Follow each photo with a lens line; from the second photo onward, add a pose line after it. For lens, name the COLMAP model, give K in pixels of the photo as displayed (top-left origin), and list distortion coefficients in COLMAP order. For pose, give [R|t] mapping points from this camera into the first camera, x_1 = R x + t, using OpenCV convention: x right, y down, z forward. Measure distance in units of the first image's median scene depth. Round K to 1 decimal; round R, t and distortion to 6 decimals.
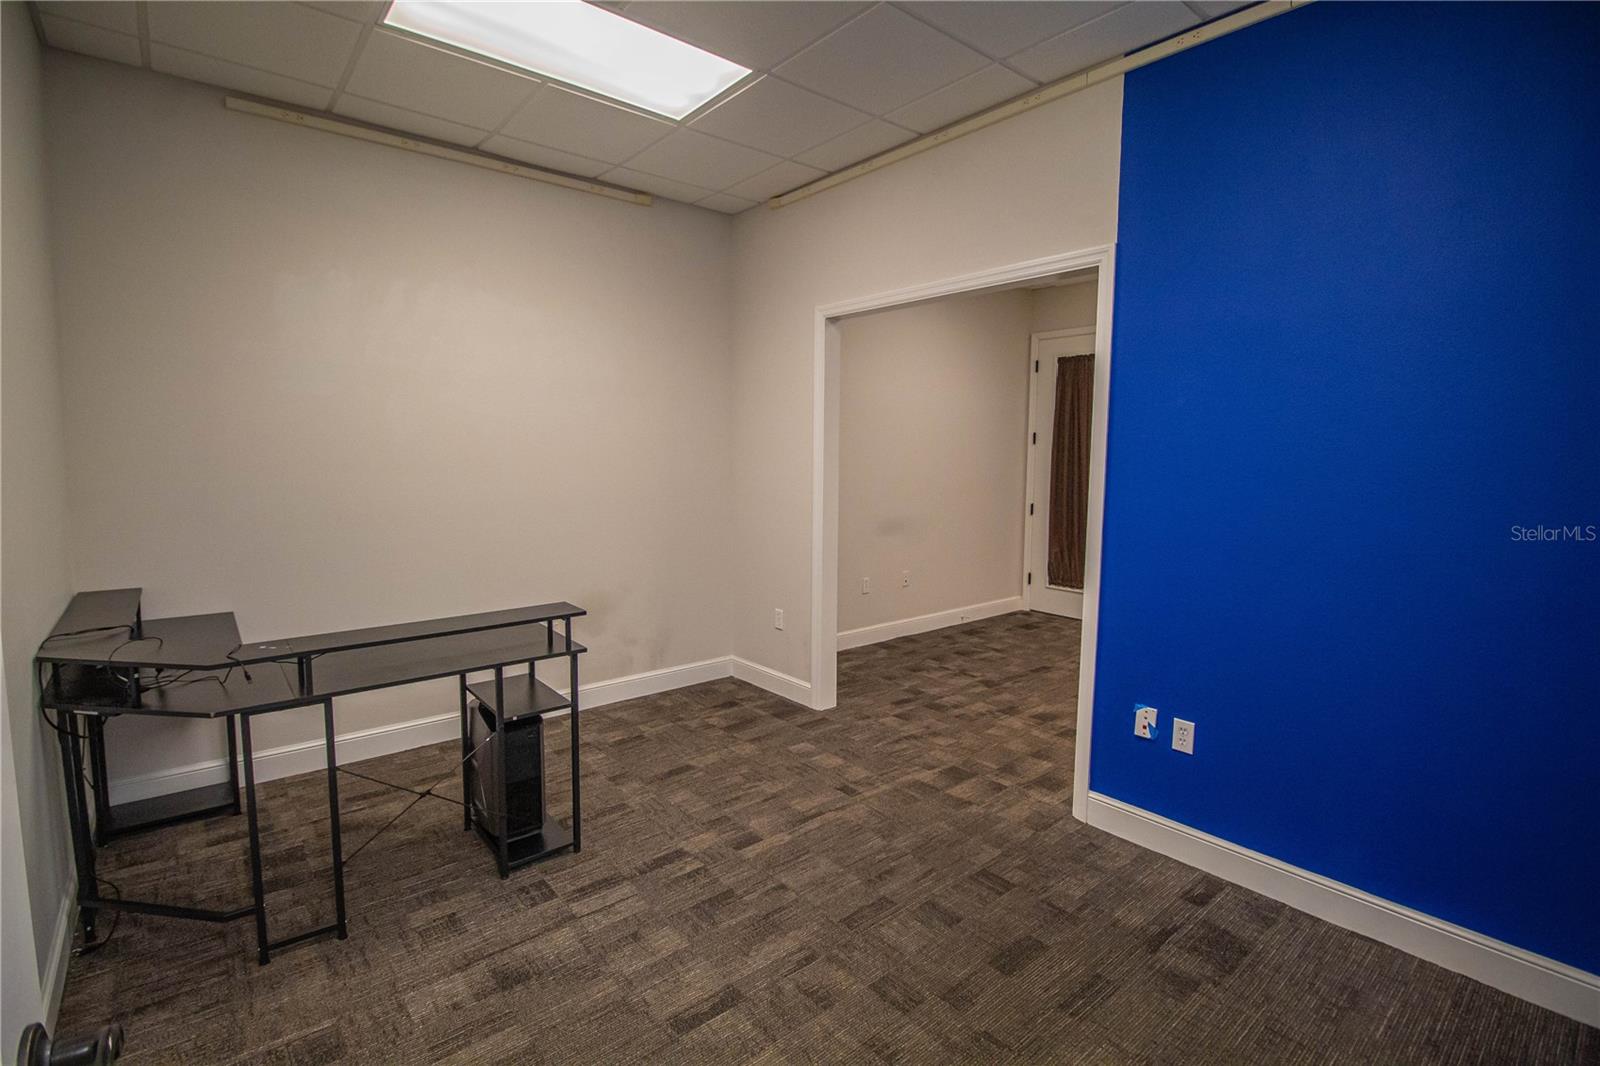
lens RADIAL K [[742.7, 0, 800.3], [0, 742.7, 527.0], [0, 0, 1]] dist [-0.013566, -0.008096]
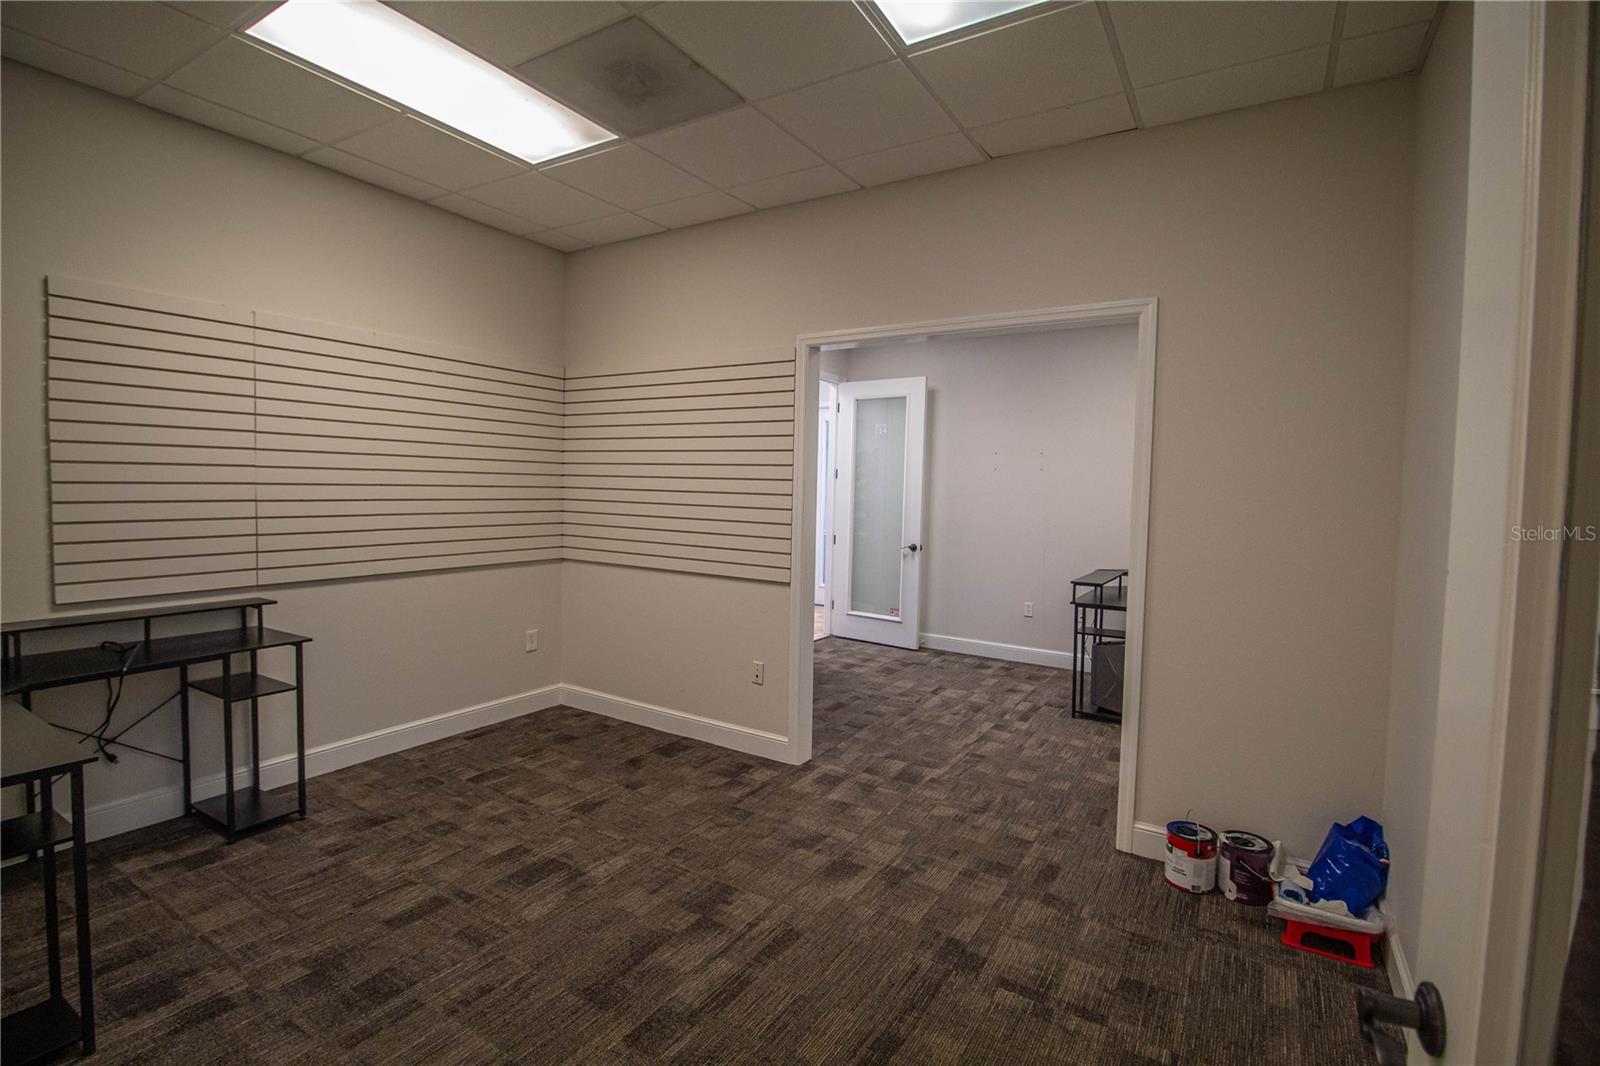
lens RADIAL K [[742.7, 0, 800.9], [0, 742.7, 523.9], [0, 0, 1]] dist [-0.013566, -0.008096]
pose [[-0.950029, -0.014828, -0.311810, 0.729297], [-0.061602, 0.988134, 0.140699, -0.194862], [0.306024, 0.152876, -0.939669, 1.969341]]
